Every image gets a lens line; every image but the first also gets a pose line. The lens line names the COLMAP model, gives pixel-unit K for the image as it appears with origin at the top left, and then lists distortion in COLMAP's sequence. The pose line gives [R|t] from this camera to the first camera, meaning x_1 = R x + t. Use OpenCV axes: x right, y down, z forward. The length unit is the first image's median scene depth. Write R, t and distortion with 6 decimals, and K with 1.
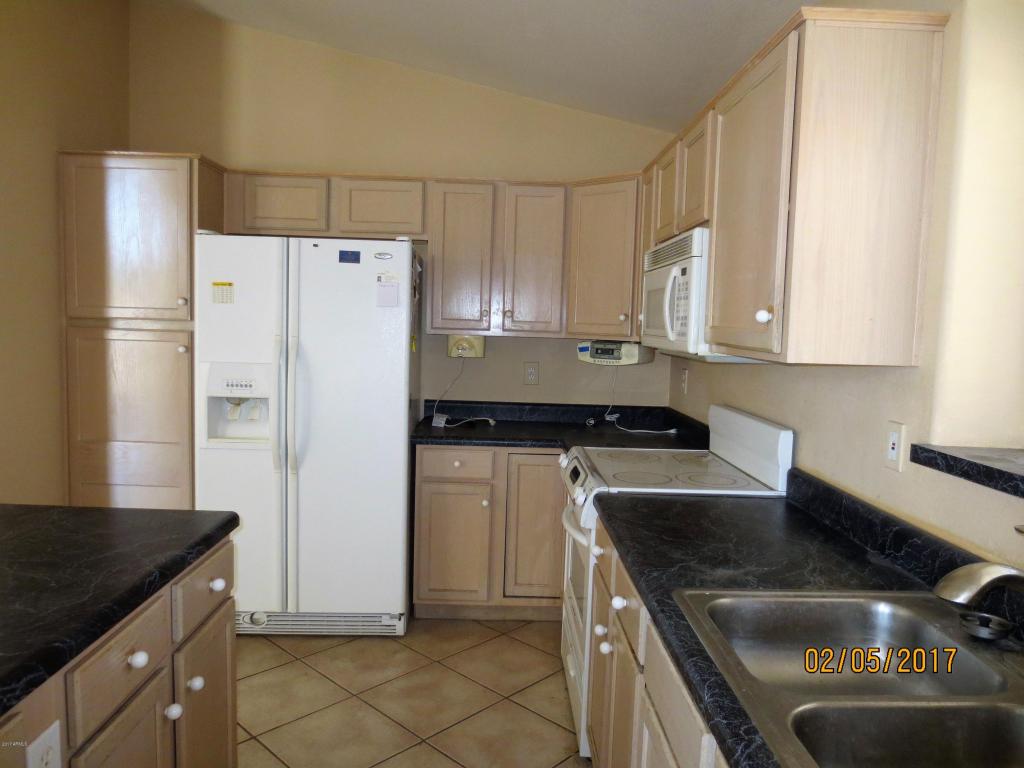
lens RADIAL K [[723.2, 0, 510.2], [0, 723.2, 388.5], [0, 0, 1]] dist [-0.036358, 0.014283]
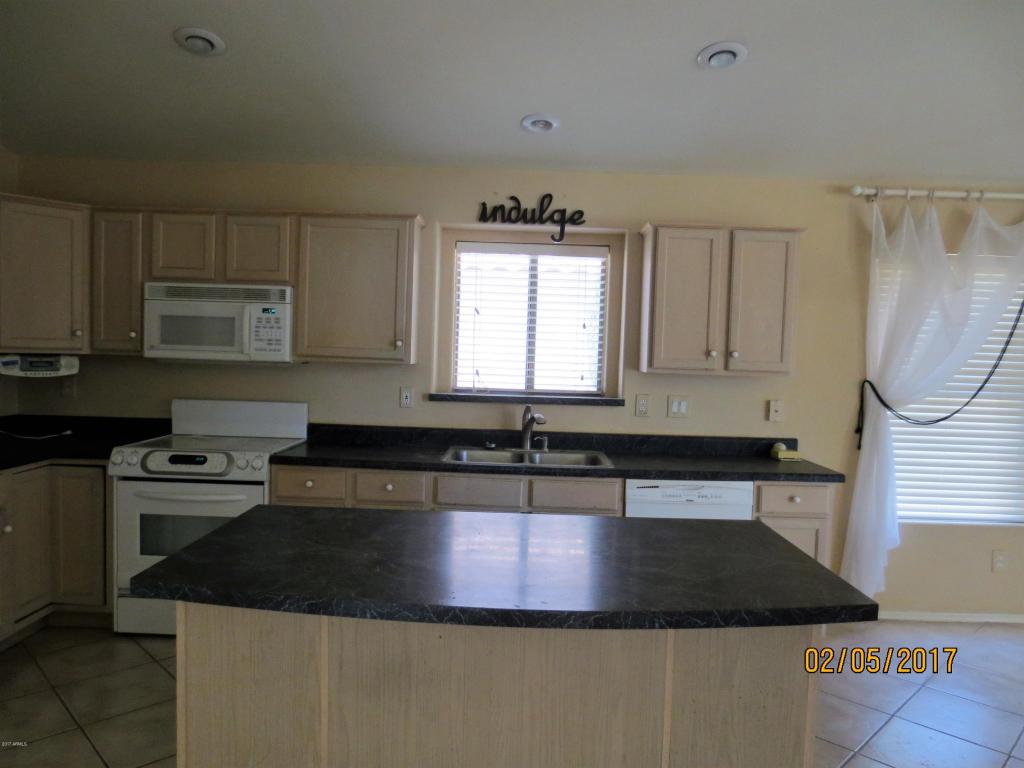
lens RADIAL K [[723.2, 0, 510.2], [0, 723.2, 388.5], [0, 0, 1]] dist [-0.036358, 0.014283]
pose [[0.035789, -0.079675, 0.996178, -0.945380], [0.060250, 0.995176, 0.077430, -0.059188], [-0.997542, 0.057249, 0.040417, 0.296172]]
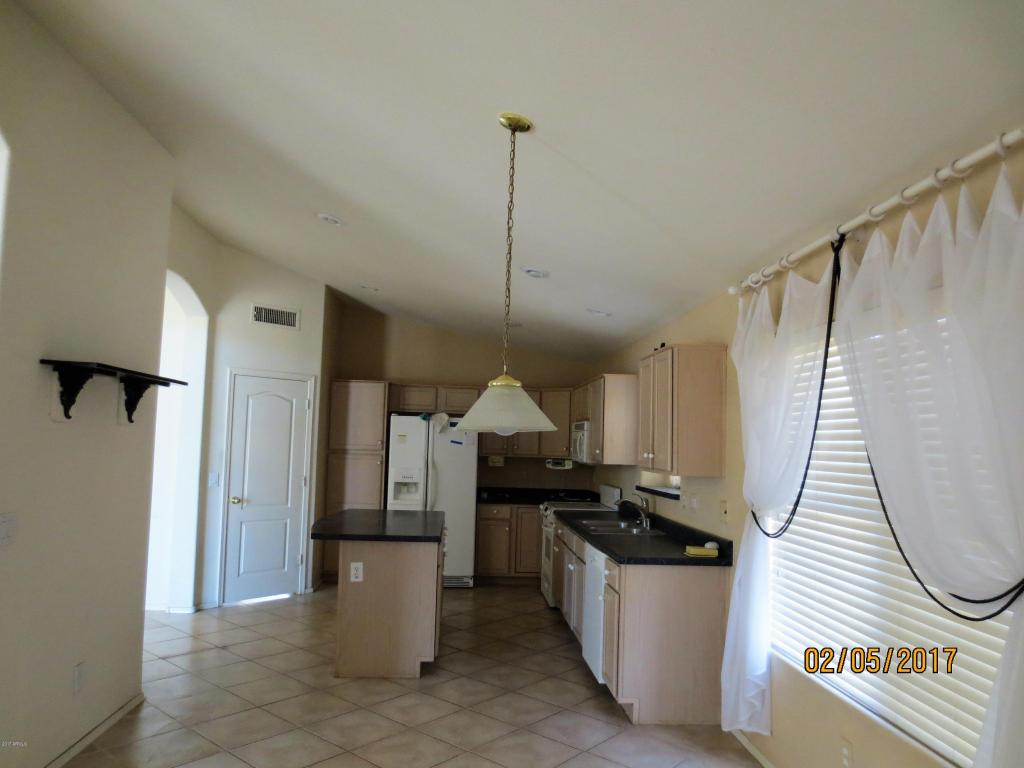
lens RADIAL K [[723.2, 0, 510.2], [0, 723.2, 388.5], [0, 0, 1]] dist [-0.036358, 0.014283]
pose [[0.998886, 0.001996, 0.047137, -0.139881], [0.005730, 0.986575, -0.163211, 0.094713], [-0.046830, 0.163299, 0.985465, -1.393513]]
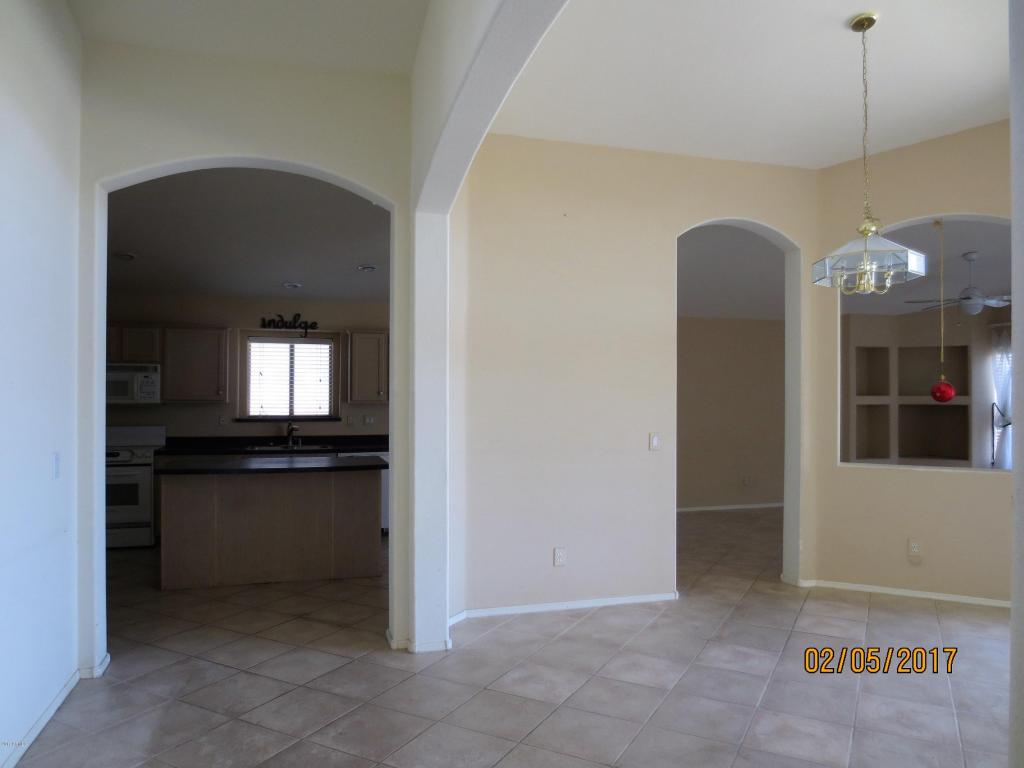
lens RADIAL K [[723.2, 0, 510.2], [0, 723.2, 388.5], [0, 0, 1]] dist [-0.036358, 0.014283]
pose [[-0.262009, -0.022806, 0.964796, -2.171071], [0.075454, 0.996176, 0.044039, -0.093657], [-0.962111, 0.084337, -0.259286, 0.227633]]
